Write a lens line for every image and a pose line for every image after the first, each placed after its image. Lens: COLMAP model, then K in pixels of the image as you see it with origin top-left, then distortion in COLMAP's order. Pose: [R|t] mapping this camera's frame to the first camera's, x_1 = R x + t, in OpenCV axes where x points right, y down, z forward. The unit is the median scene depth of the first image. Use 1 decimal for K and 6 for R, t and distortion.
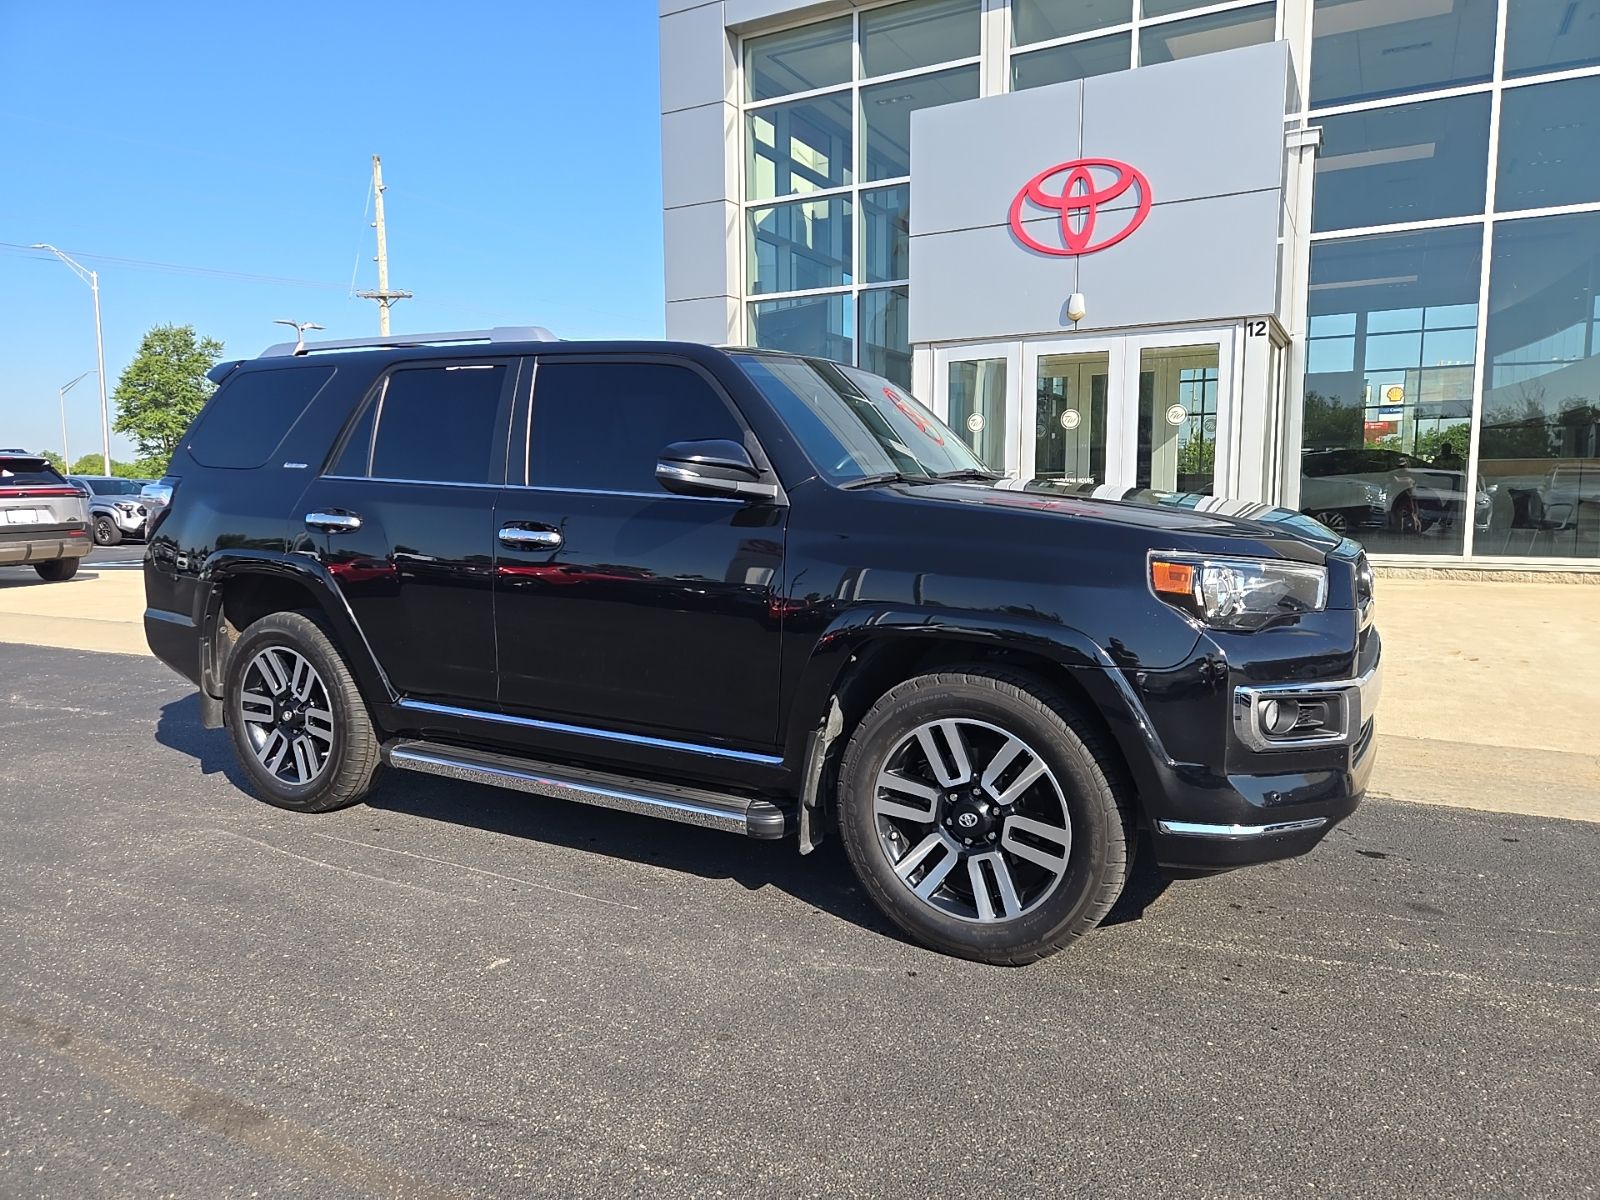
lens RADIAL K [[1060.7, 0, 802.1], [0, 1060.7, 598.1], [0, 0, 1]] dist [0.073220, -0.060967]
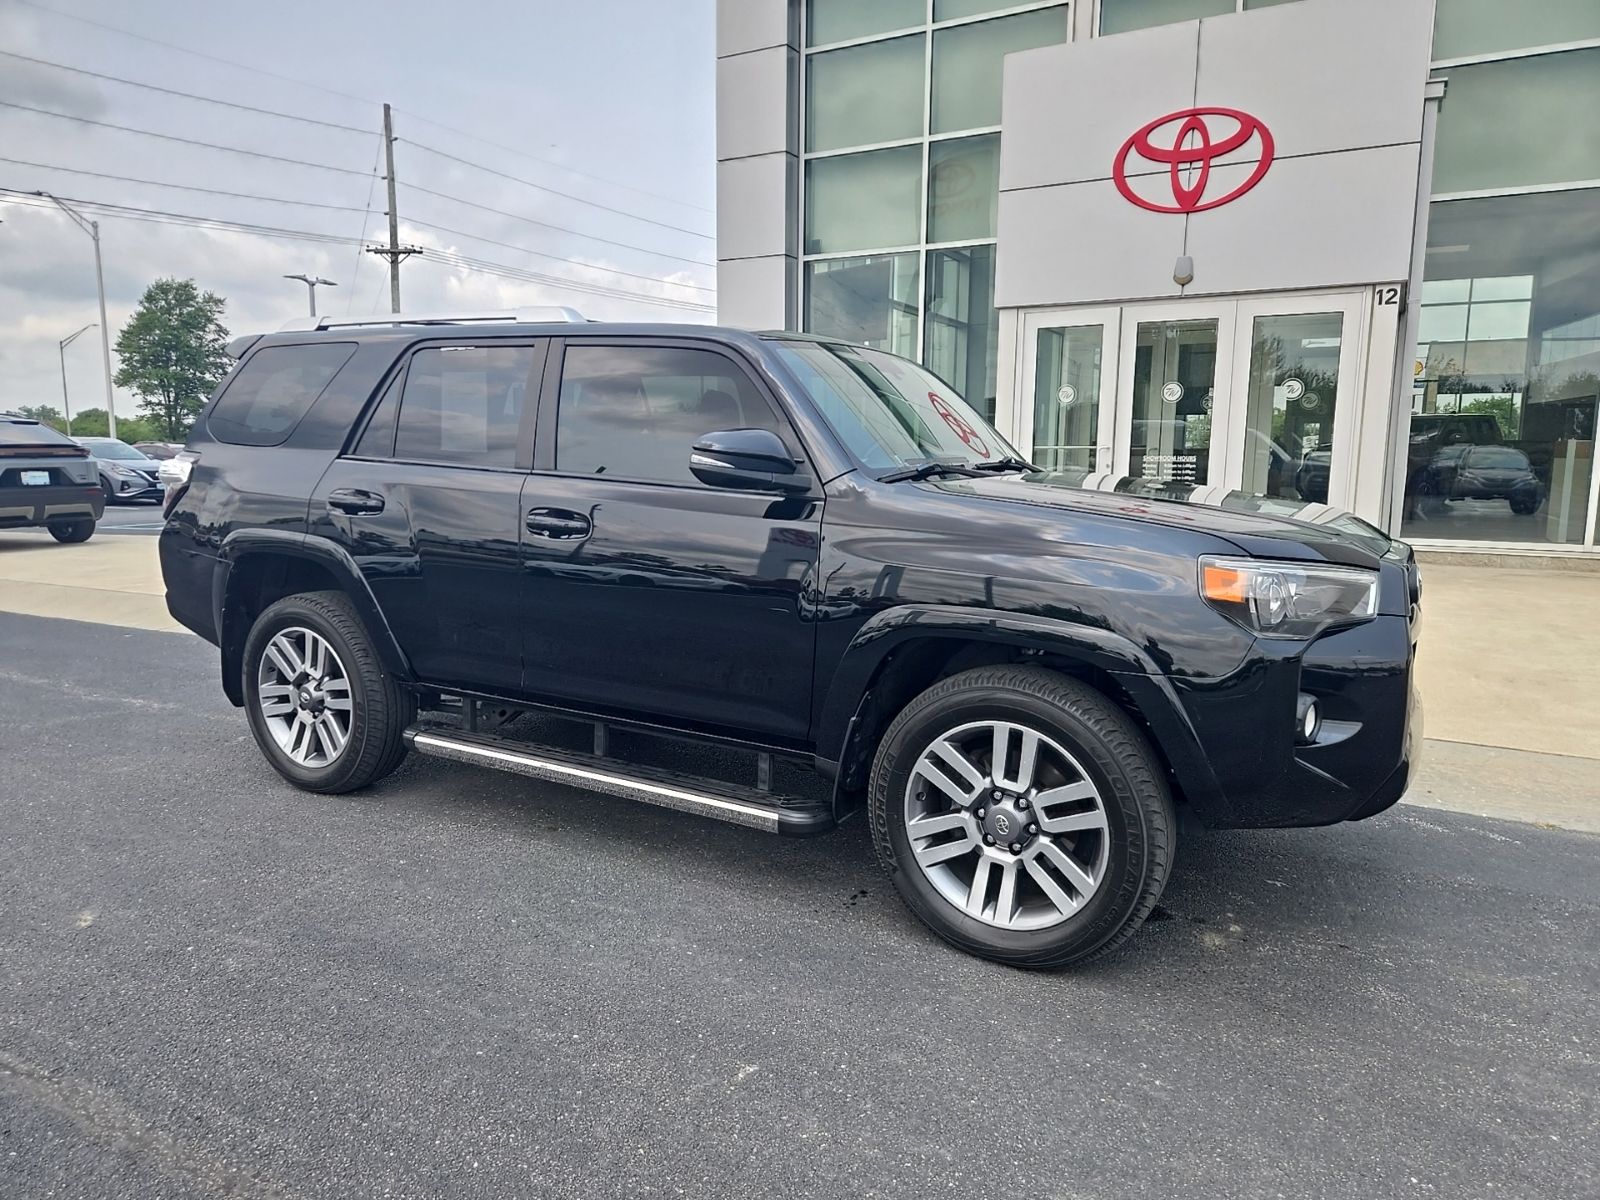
lens RADIAL K [[1065.9, 0, 798.2], [0, 1065.9, 600.7], [0, 0, 1]] dist [0.074446, -0.064318]
pose [[0.999880, 0.015250, -0.002710, -0.070119], [-0.015153, 0.999350, 0.032708, -0.012054], [0.003207, -0.032663, 0.999461, 0.056409]]
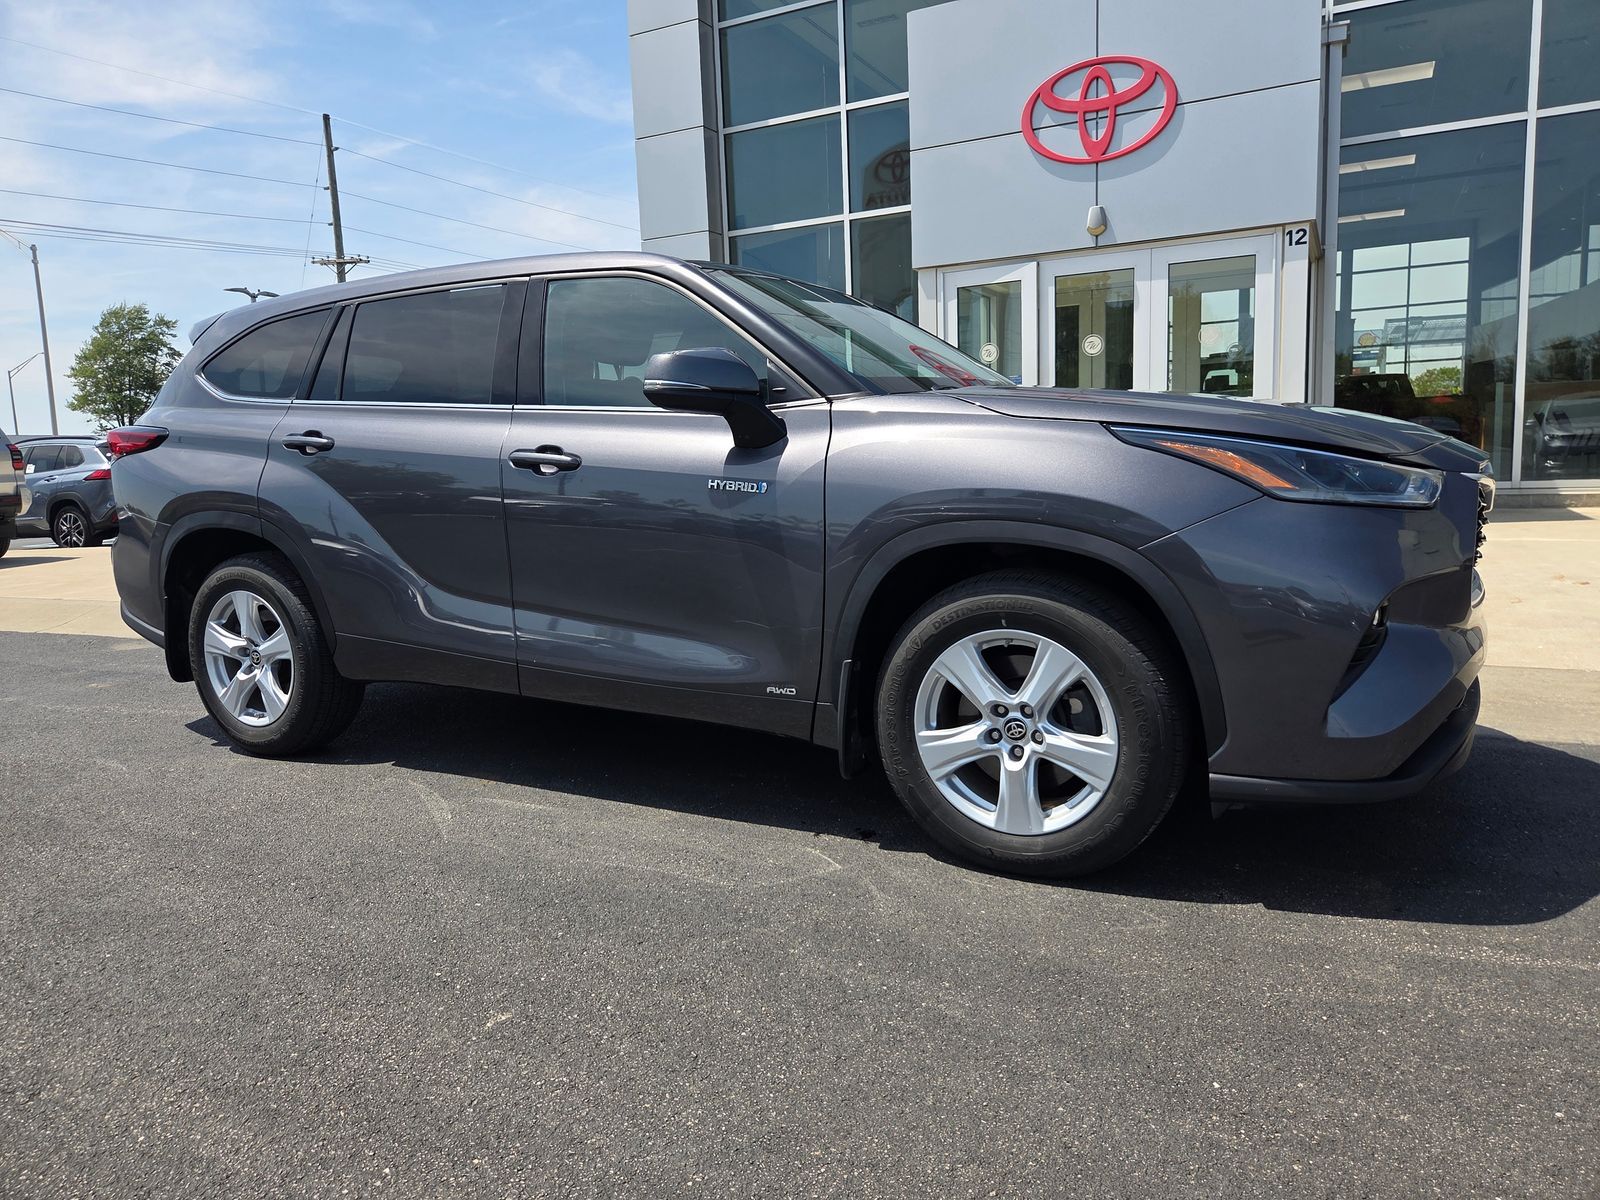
lens RADIAL K [[1067.9, 0, 805.4], [0, 1067.9, 581.0], [0, 0, 1]] dist [0.062849, -0.049619]
pose [[0.999160, -0.033448, 0.023684, -0.024114], [0.033074, 0.999325, 0.016004, 0.012360], [-0.024203, -0.015207, 0.999591, 0.080011]]
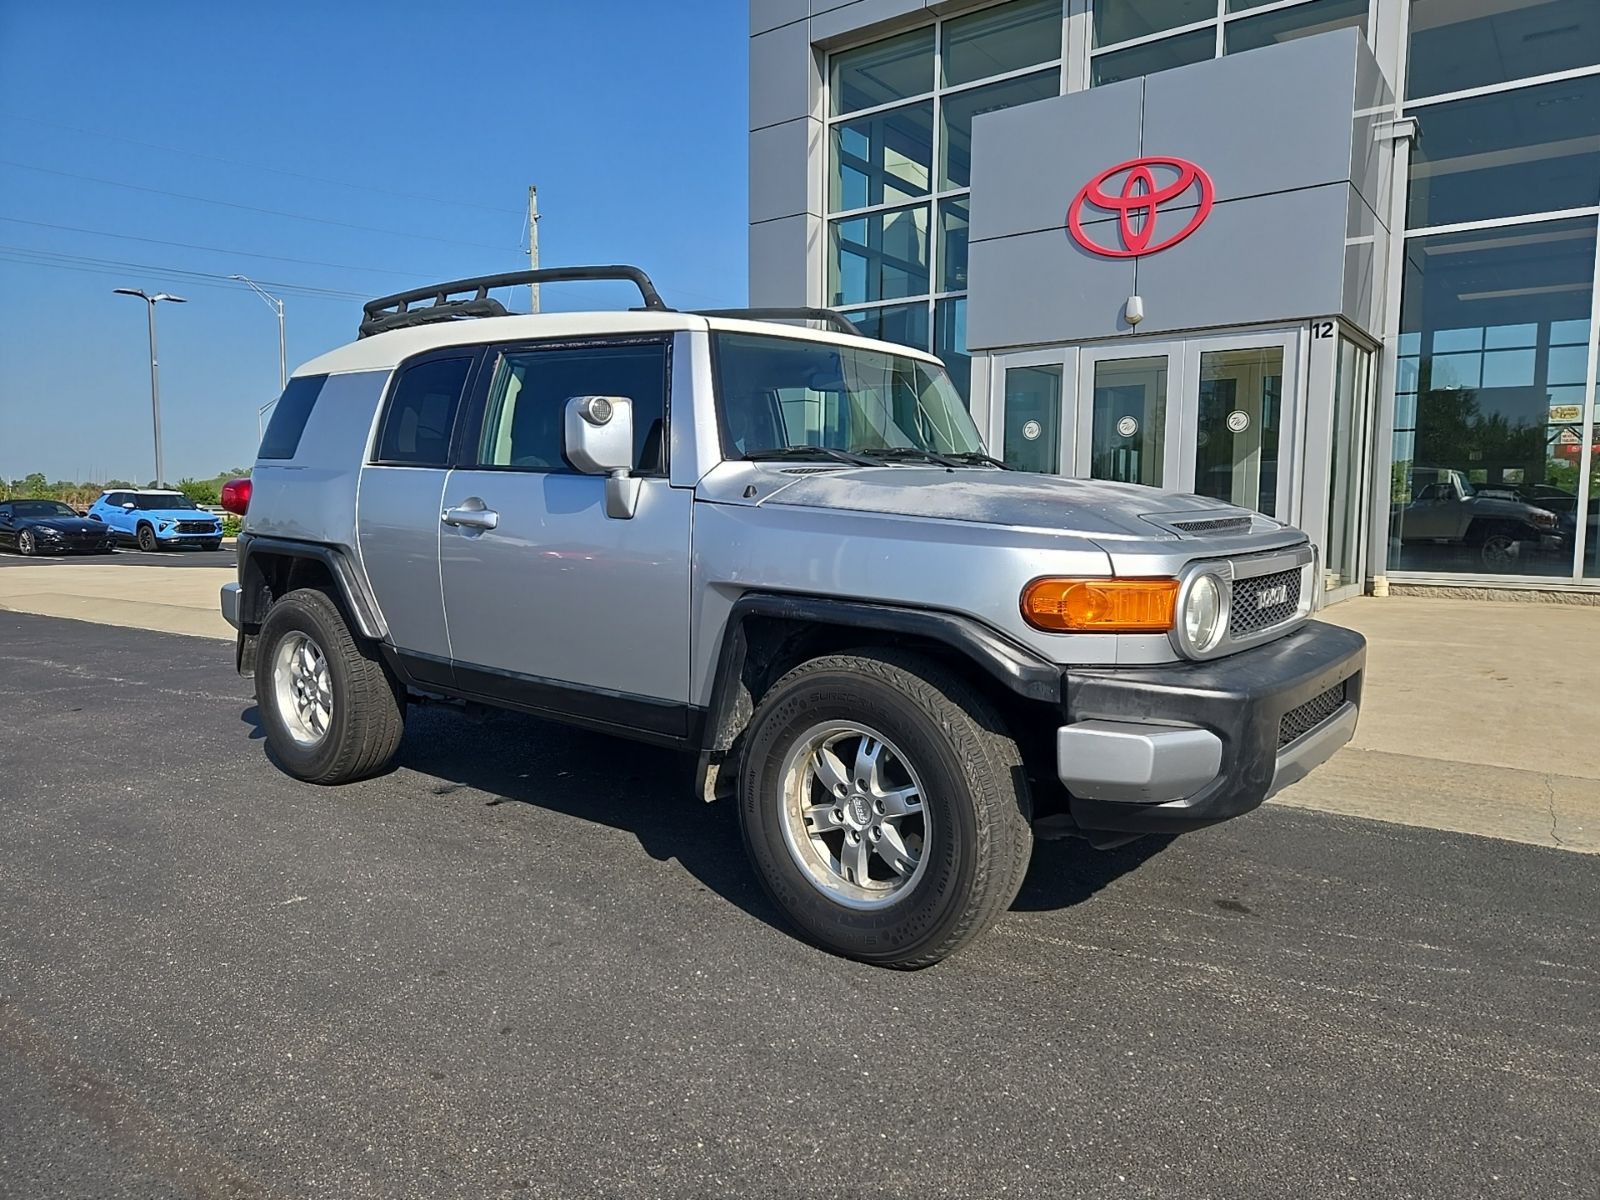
lens RADIAL K [[1069.4, 0, 807.3], [0, 1069.4, 600.7], [0, 0, 1]] dist [0.071940, -0.059643]
pose [[0.990465, 0.024408, -0.135582, 0.102047], [-0.026806, 0.999514, -0.015885, 0.013324], [0.135129, 0.019368, 0.990639, -0.001046]]
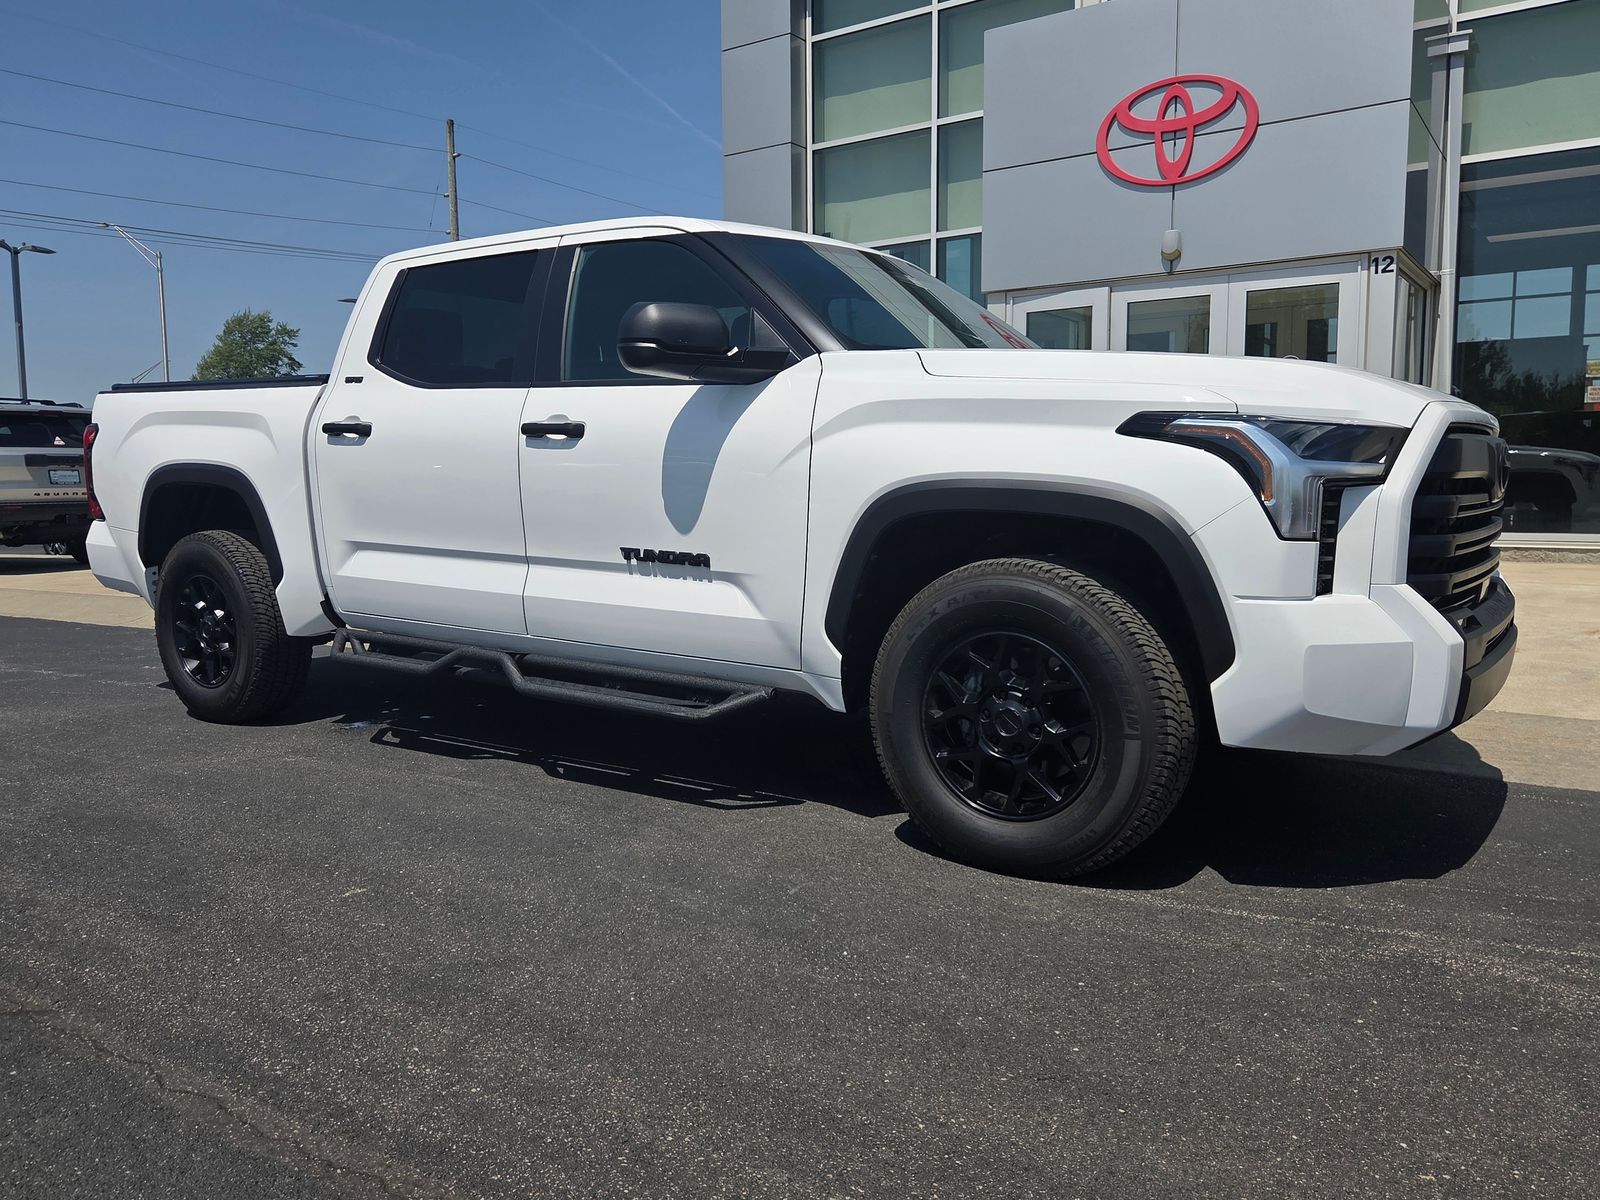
lens RADIAL K [[1205.6, 0, 804.5], [0, 1205.6, 590.4], [0, 0, 1]] dist [0.064422, -0.051213]
pose [[0.995037, 0.007147, -0.099251, 0.059958], [-0.008802, 0.999829, -0.016245, 0.025925], [0.099118, 0.017038, 0.994930, -0.005843]]
